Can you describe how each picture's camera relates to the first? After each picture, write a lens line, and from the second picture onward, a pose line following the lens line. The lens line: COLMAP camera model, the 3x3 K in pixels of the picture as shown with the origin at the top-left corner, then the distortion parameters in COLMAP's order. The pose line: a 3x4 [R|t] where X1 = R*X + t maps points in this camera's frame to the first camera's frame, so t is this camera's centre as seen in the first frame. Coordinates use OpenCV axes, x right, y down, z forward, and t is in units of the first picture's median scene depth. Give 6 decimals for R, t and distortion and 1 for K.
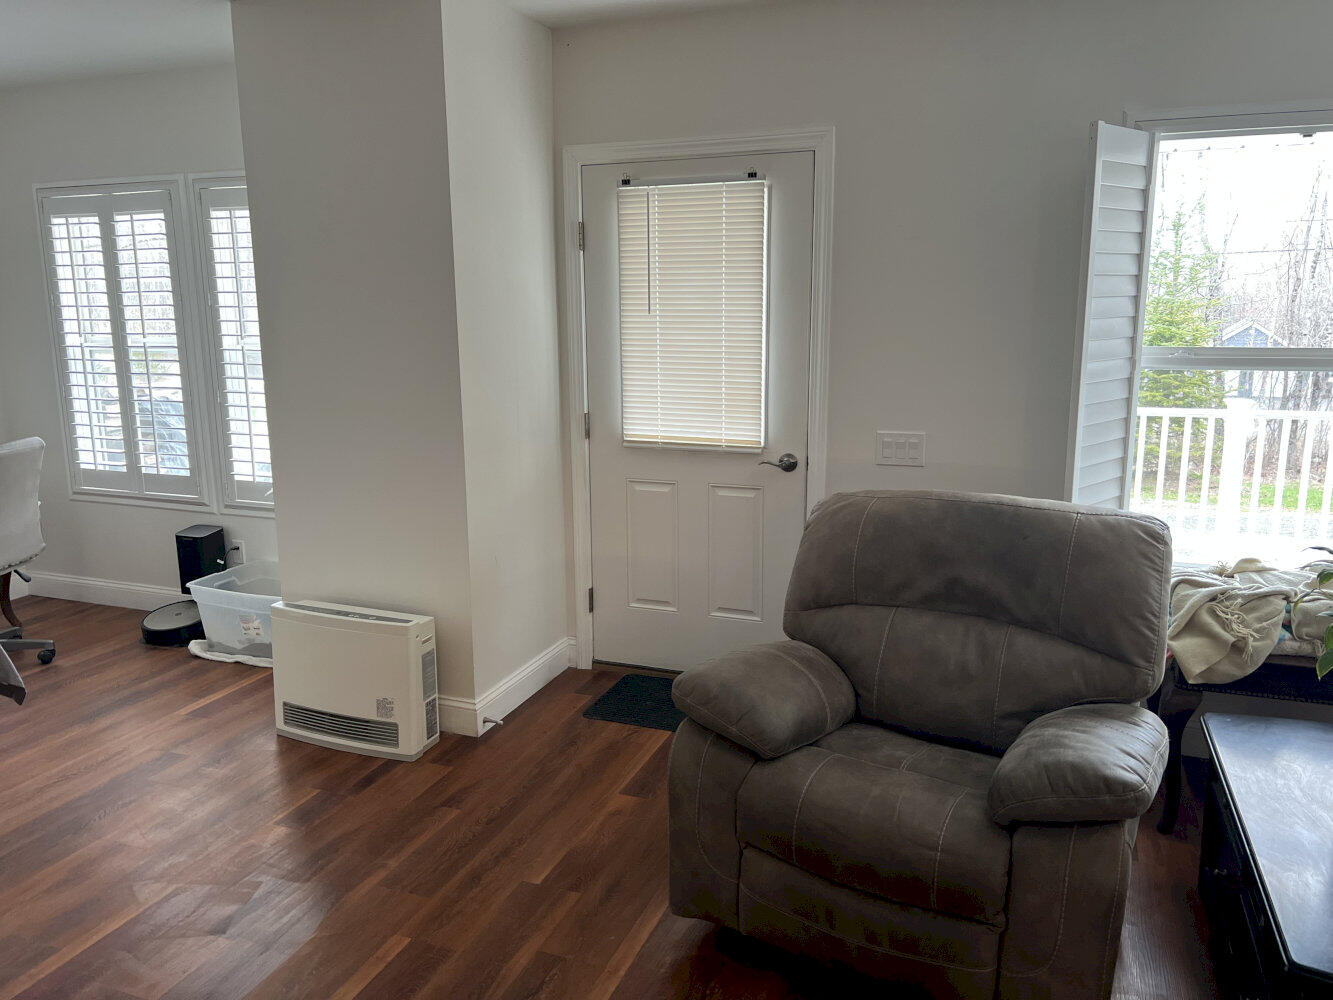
lens RADIAL K [[988.9, 0, 679.5], [0, 988.9, 497.4], [0, 0, 1]] dist [0.044226, -0.051150]
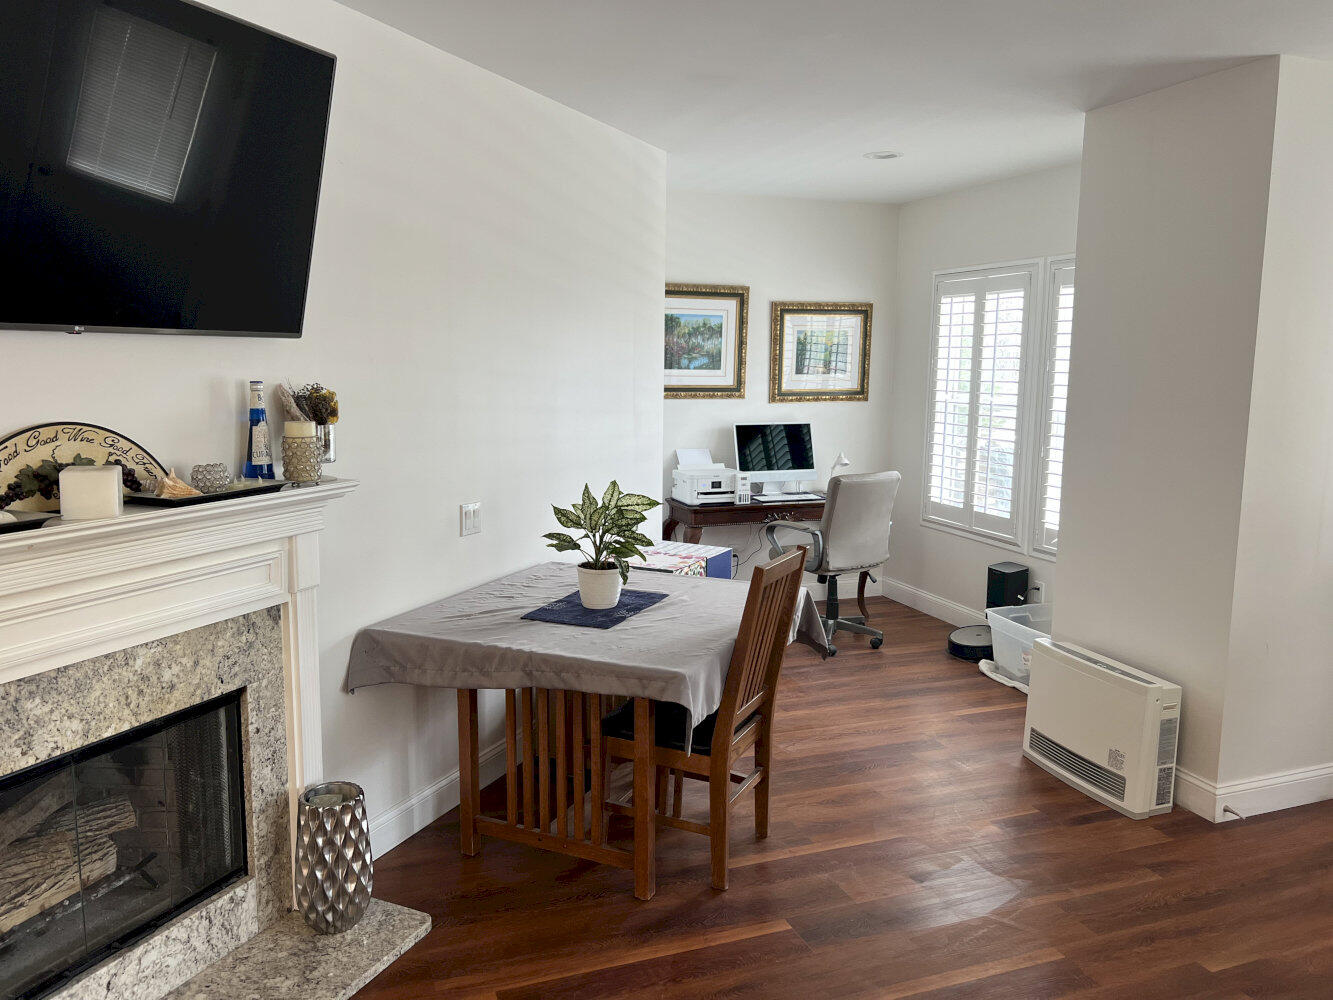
lens RADIAL K [[988.9, 0, 679.5], [0, 988.9, 497.4], [0, 0, 1]] dist [0.044226, -0.051150]
pose [[0.668109, 0.116589, -0.734873, 0.115724], [-0.158069, 0.987343, 0.012936, -0.000365], [0.727080, 0.107518, 0.678082, -0.060936]]
